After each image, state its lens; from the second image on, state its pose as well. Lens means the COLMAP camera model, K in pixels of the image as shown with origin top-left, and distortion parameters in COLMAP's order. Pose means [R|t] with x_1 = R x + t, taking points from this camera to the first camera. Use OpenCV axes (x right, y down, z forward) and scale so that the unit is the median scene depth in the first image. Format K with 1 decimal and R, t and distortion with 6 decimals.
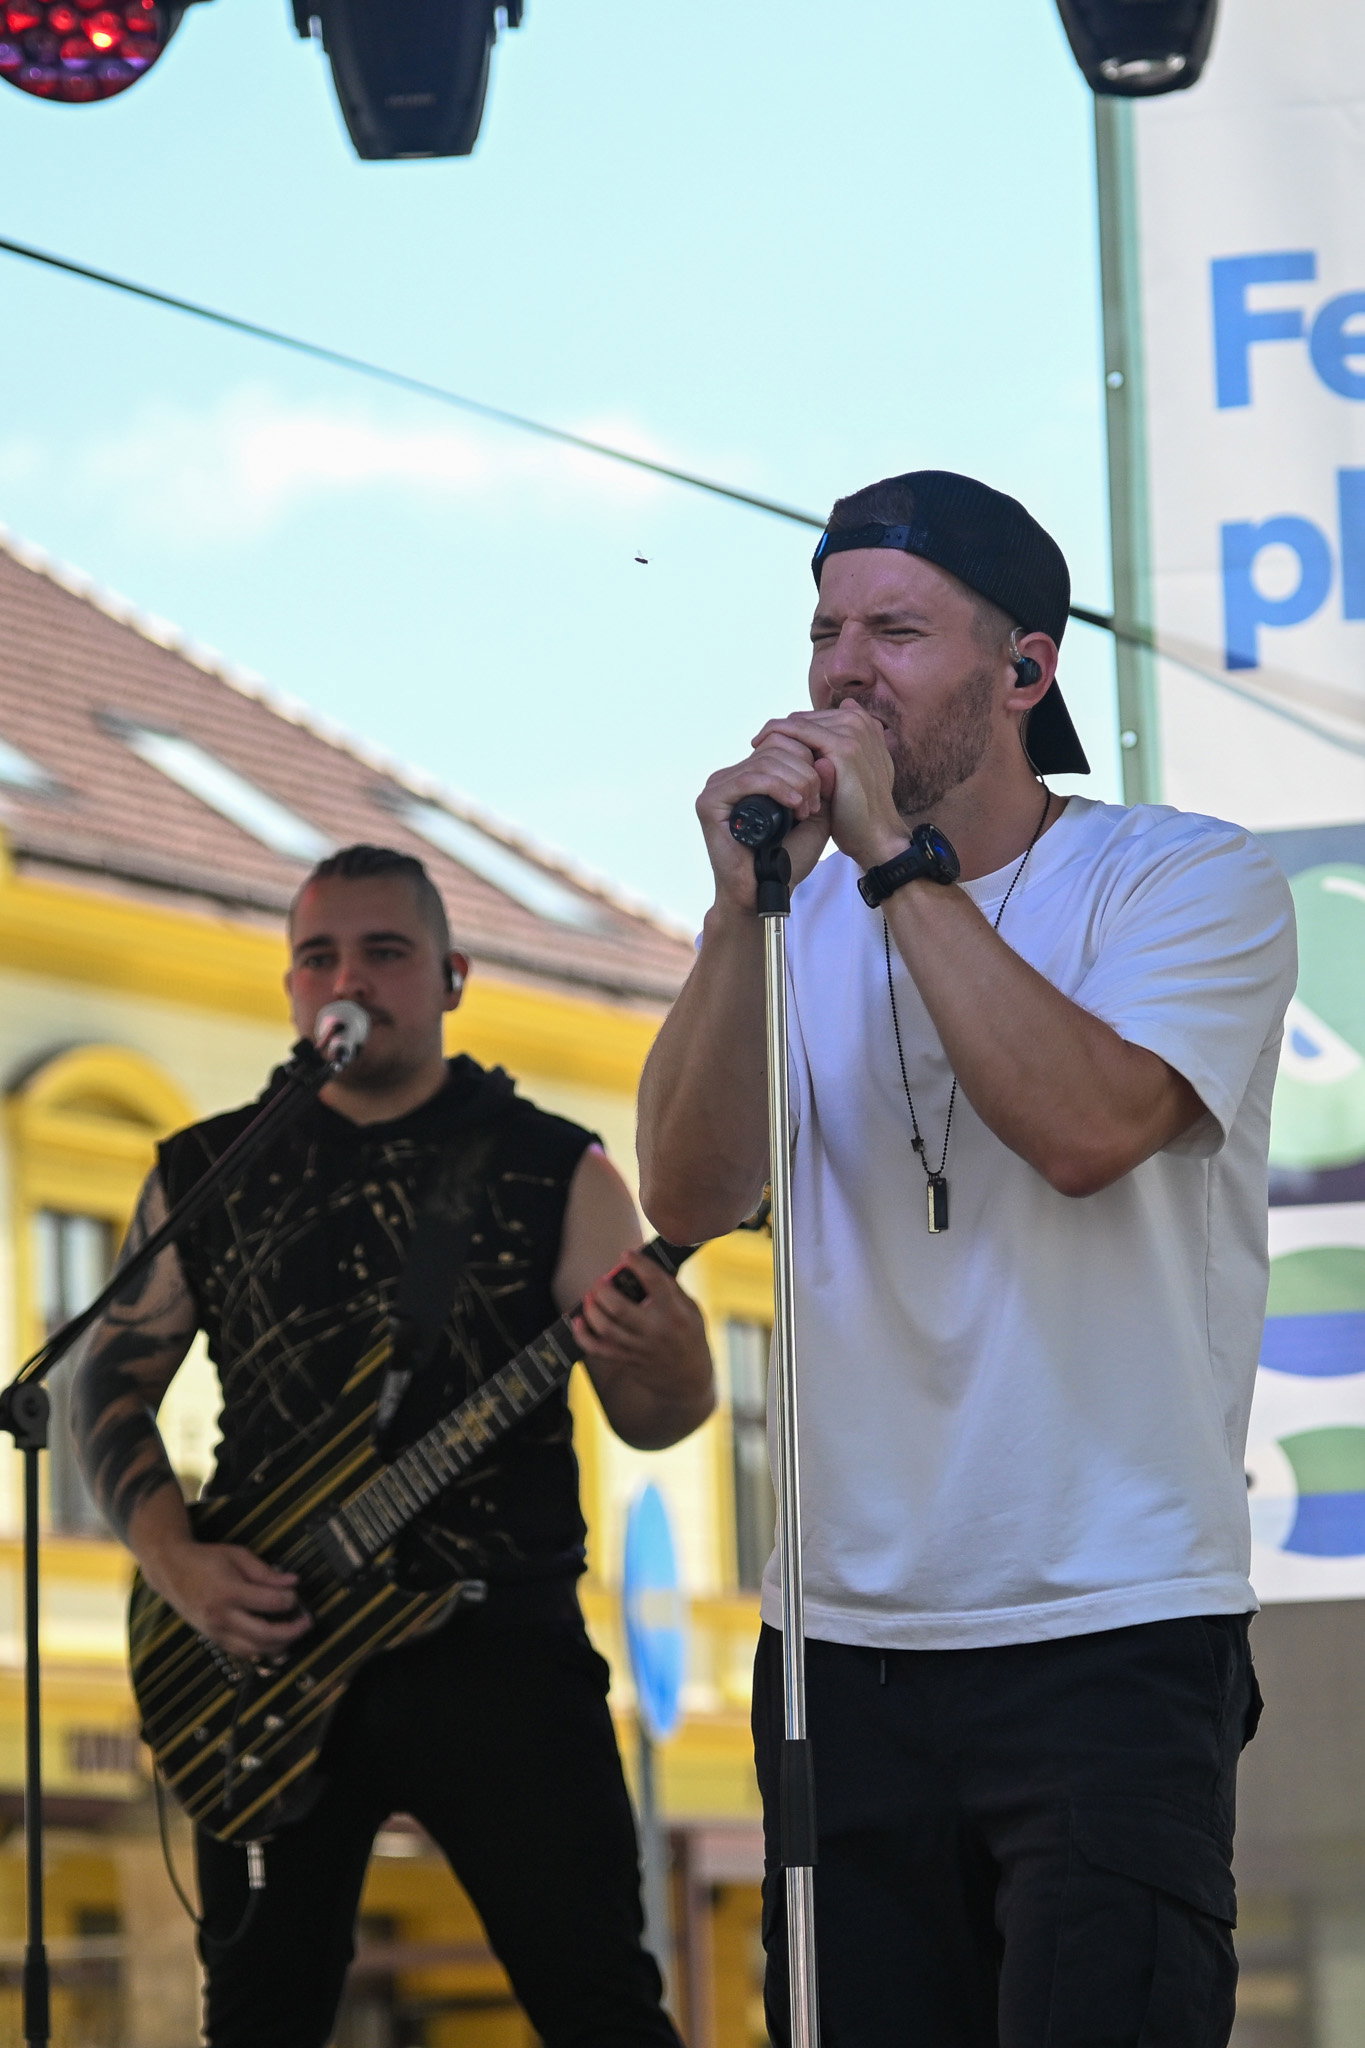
lens RADIAL K [[15168.1, 0, 687.9], [0, 15168.1, 1016.9], [0, 0, 1]] dist [0.958264, 0.000000]
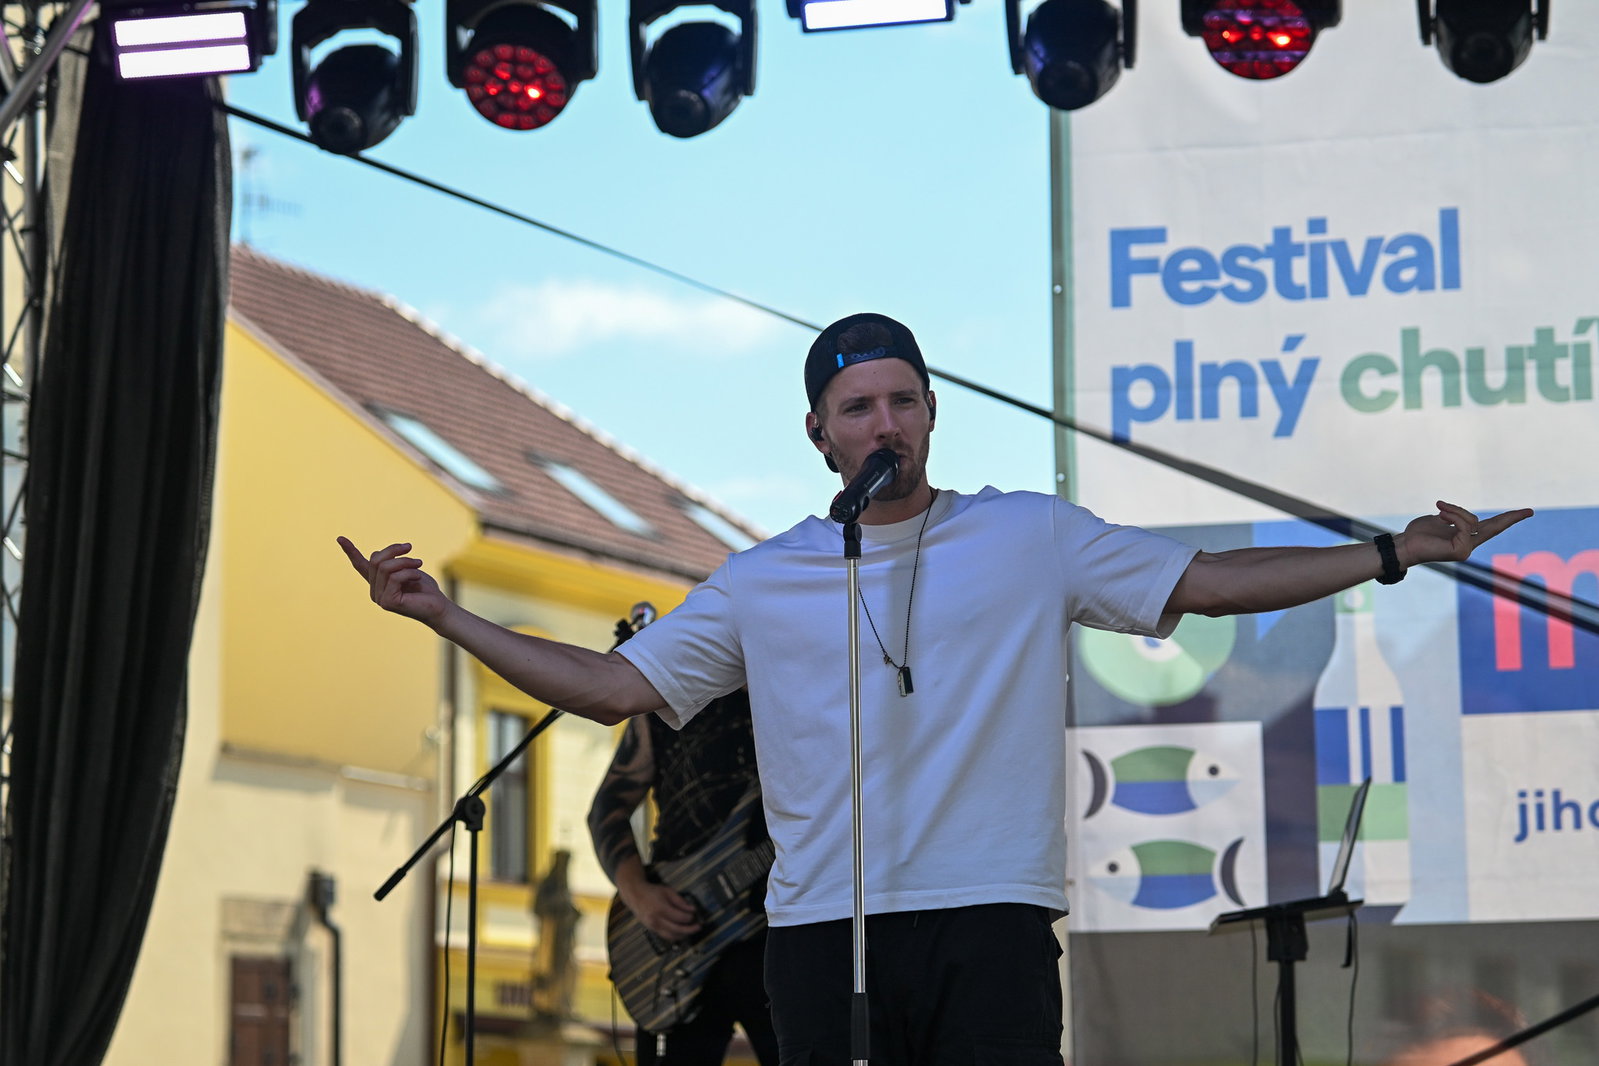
lens RADIAL K [[11842.7, 0, 796.4], [0, 11842.7, 536.9], [0, 0, 1]] dist [0.958264, 0.000000]
pose [[0.999002, 0.025787, 0.036457, -0.059149], [-0.025868, 0.999664, 0.001769, -0.012886], [-0.036399, -0.002710, 0.999334, -0.493755]]
